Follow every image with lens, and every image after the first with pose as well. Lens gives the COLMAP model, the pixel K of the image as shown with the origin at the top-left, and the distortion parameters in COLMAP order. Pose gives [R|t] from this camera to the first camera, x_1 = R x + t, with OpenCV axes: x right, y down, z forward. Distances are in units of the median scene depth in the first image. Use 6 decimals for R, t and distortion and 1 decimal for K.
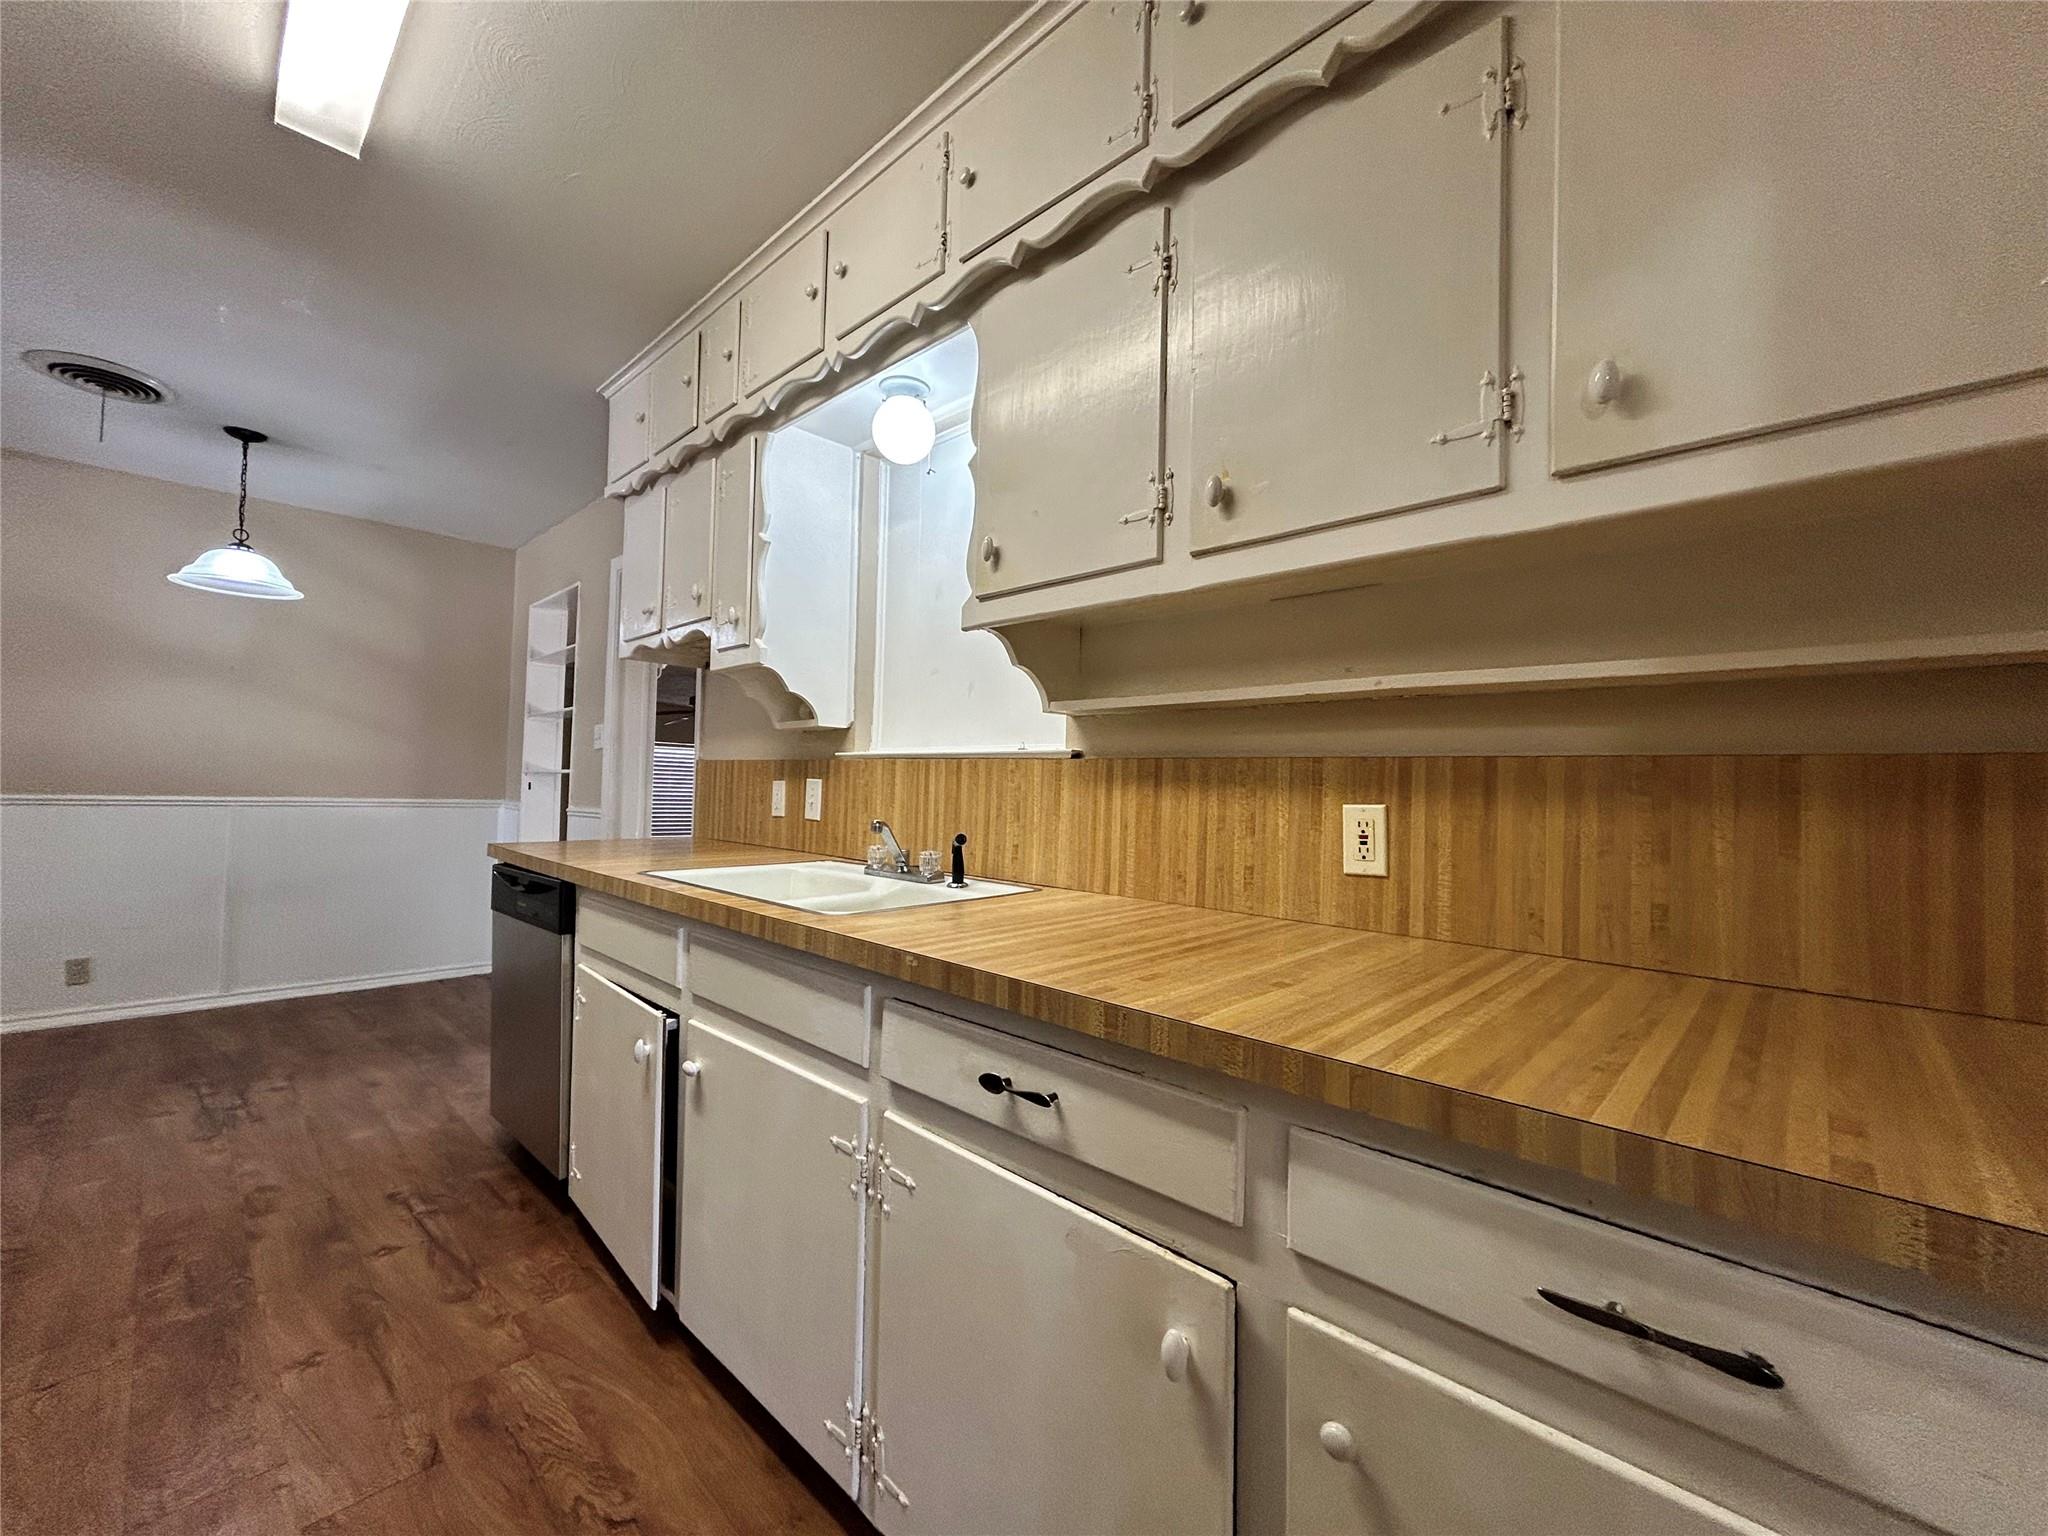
lens RADIAL K [[816.3, 0, 1024.0], [0, 816.3, 768.0], [0, 0, 1]] dist [-0.003360, -0.000730]
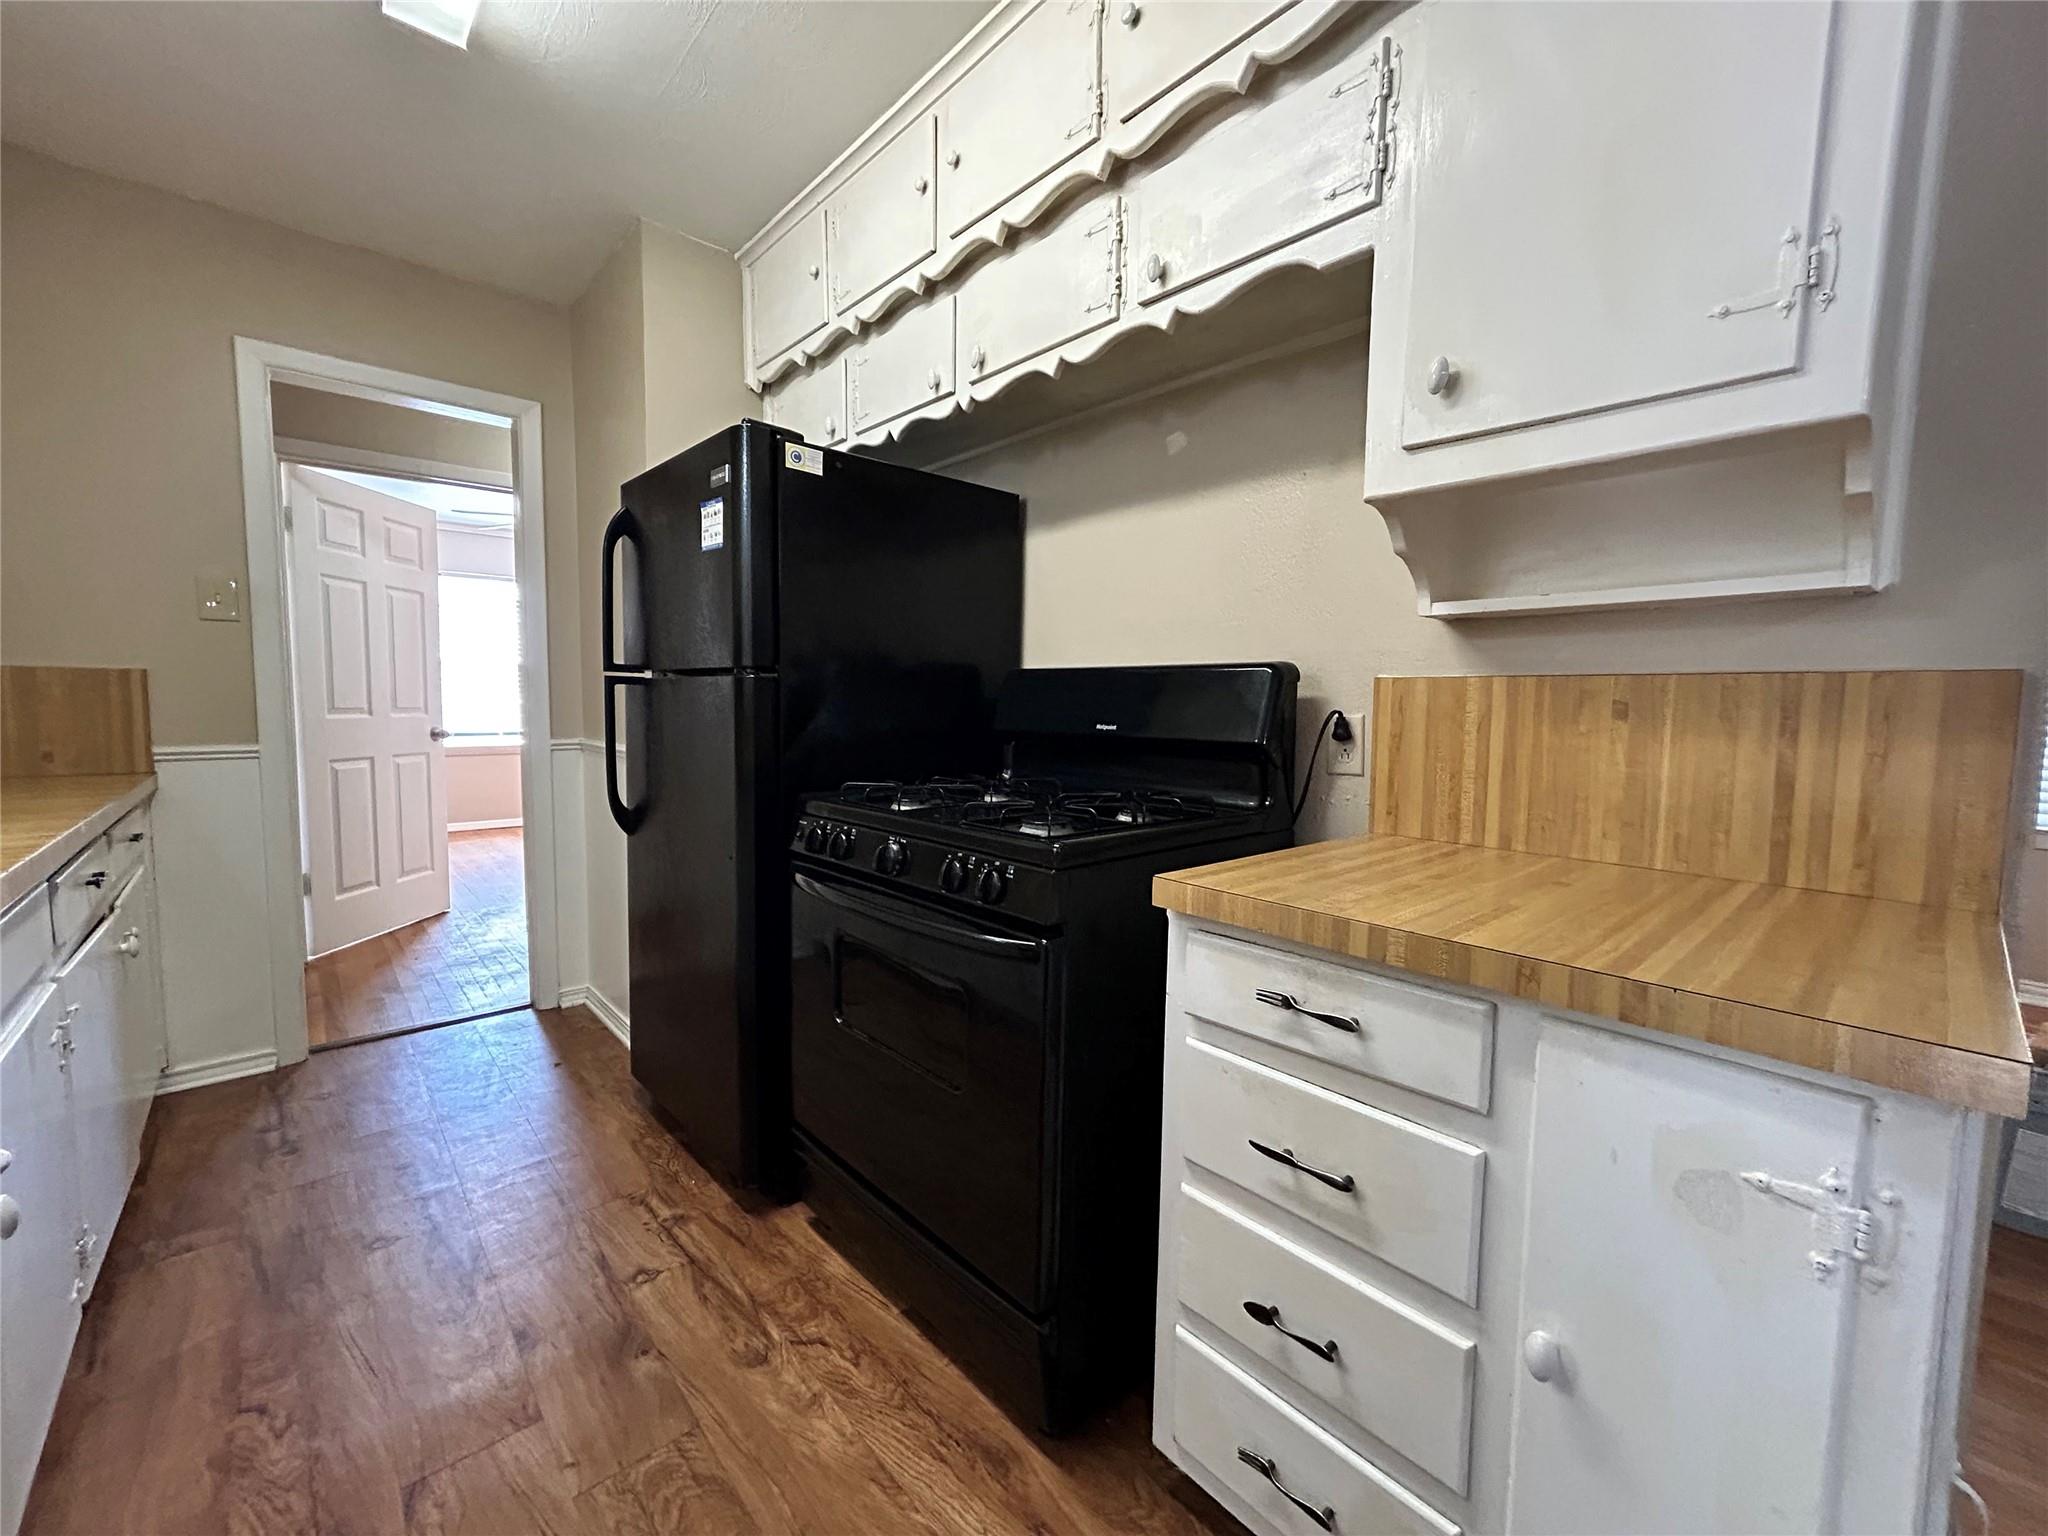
lens RADIAL K [[816.3, 0, 1024.0], [0, 816.3, 768.0], [0, 0, 1]] dist [-0.003360, -0.000730]
pose [[-0.996283, -0.044824, 0.073559, -0.885509], [-0.040382, 0.997332, 0.060807, 0.001432], [-0.076089, 0.057611, -0.995435, 1.114893]]
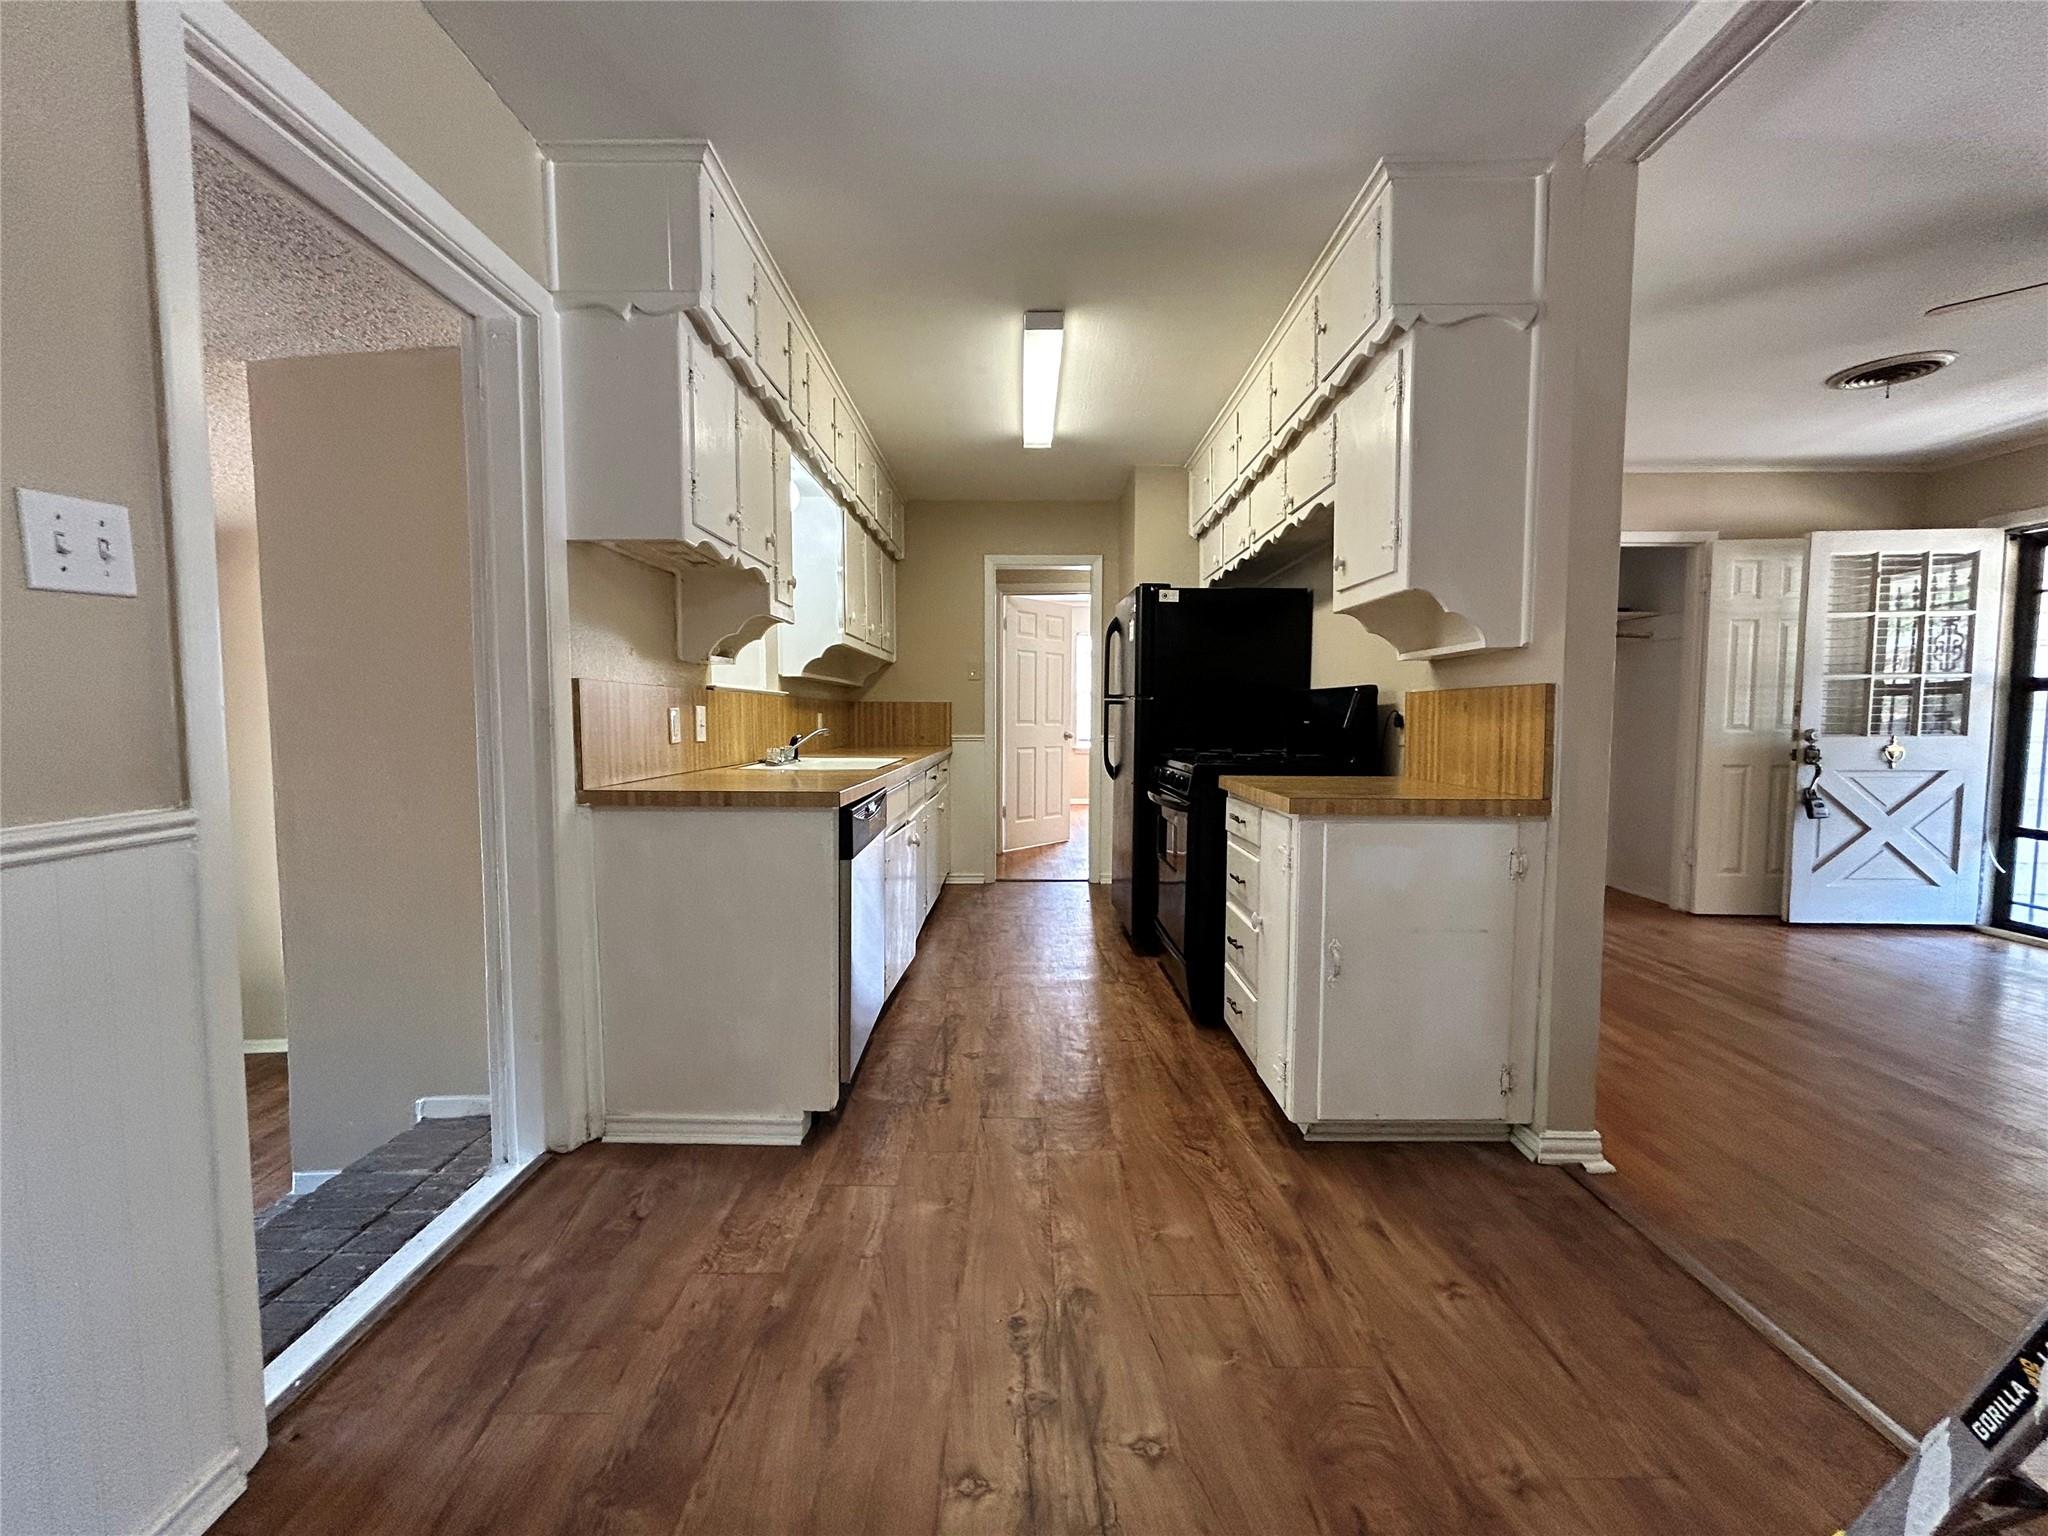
lens RADIAL K [[816.3, 0, 1024.0], [0, 816.3, 768.0], [0, 0, 1]] dist [-0.003360, -0.000730]
pose [[-0.687361, -0.072703, 0.722668, -1.654968], [-0.034281, 0.997116, 0.067708, 0.007804], [-0.725507, 0.021766, -0.687871, 1.717622]]
